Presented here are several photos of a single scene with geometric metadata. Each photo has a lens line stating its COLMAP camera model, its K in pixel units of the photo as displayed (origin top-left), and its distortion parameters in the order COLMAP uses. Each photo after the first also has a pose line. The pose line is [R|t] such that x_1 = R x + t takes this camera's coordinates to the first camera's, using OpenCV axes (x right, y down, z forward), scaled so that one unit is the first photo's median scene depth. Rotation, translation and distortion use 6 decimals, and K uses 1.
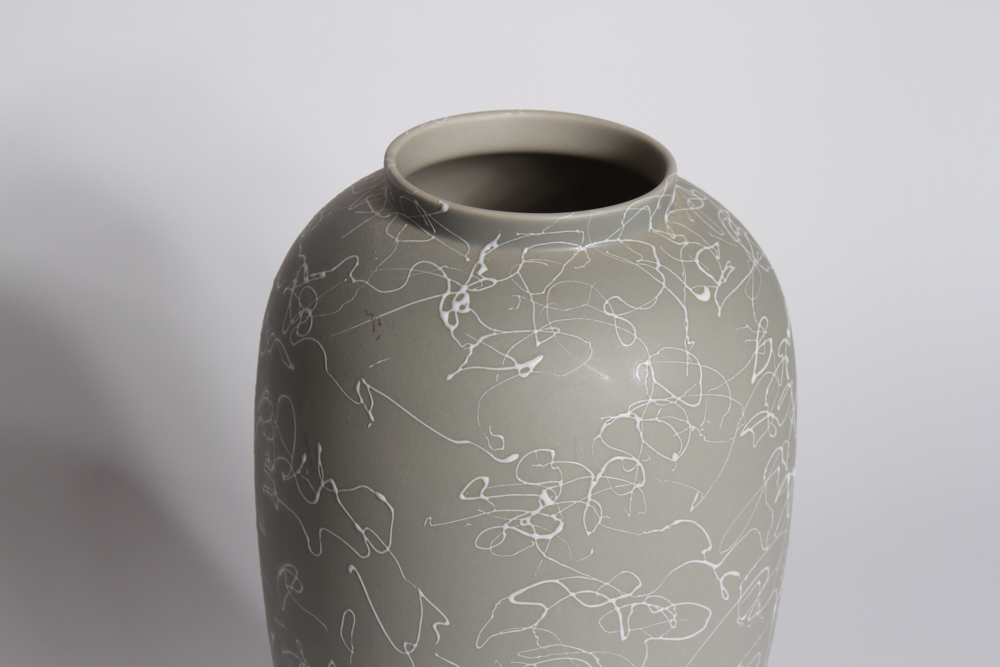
lens RADIAL K [[2379.3, 0, 500.0], [0, 2379.3, 333.5], [0, 0, 1]] dist [0.074020, 0.067243]
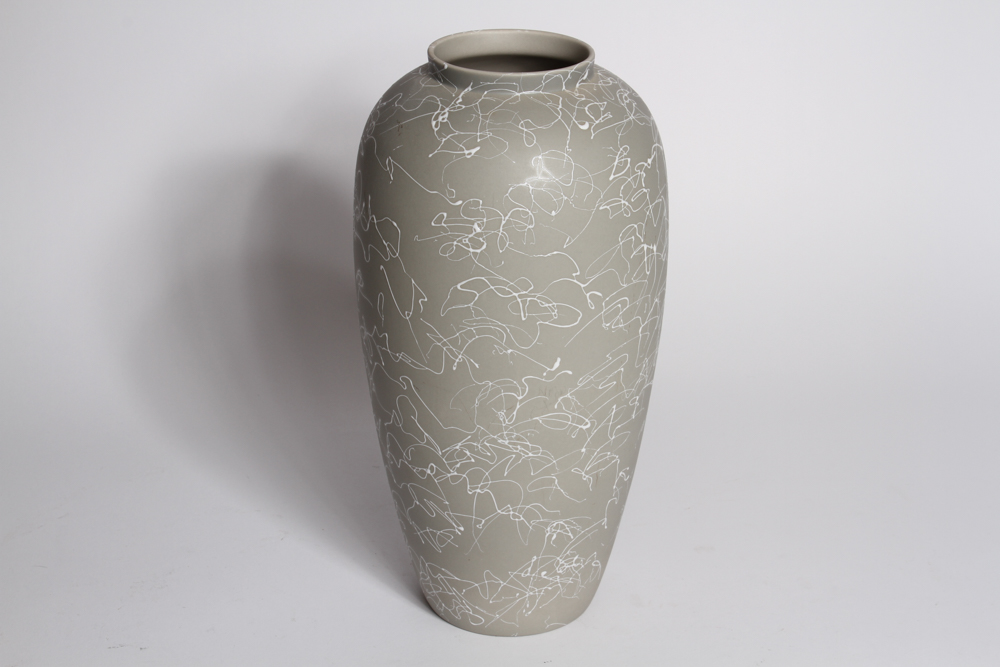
lens RADIAL K [[2194.7, 0, 500.0], [0, 2194.7, 333.5], [0, 0, 1]] dist [0.046354, 0.160780]
pose [[0.961509, 0.090419, -0.259469, 0.457720], [-0.104785, 0.993605, -0.042052, 0.209394], [0.254007, 0.067622, 0.964835, -0.564622]]
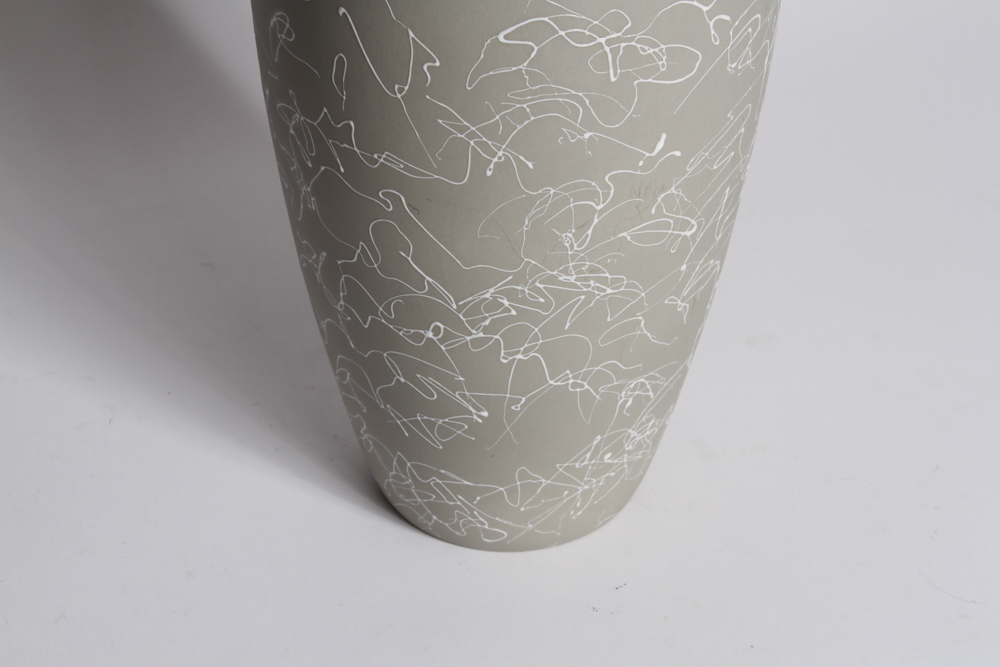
lens RADIAL K [[2379.3, 0, 500.0], [0, 2379.3, 333.5], [0, 0, 1]] dist [0.074020, 0.067243]
pose [[0.999949, -0.002796, -0.009717, 0.013673], [0.004330, 0.986844, 0.161619, 0.071434], [0.009137, -0.161653, 0.986805, -0.010295]]
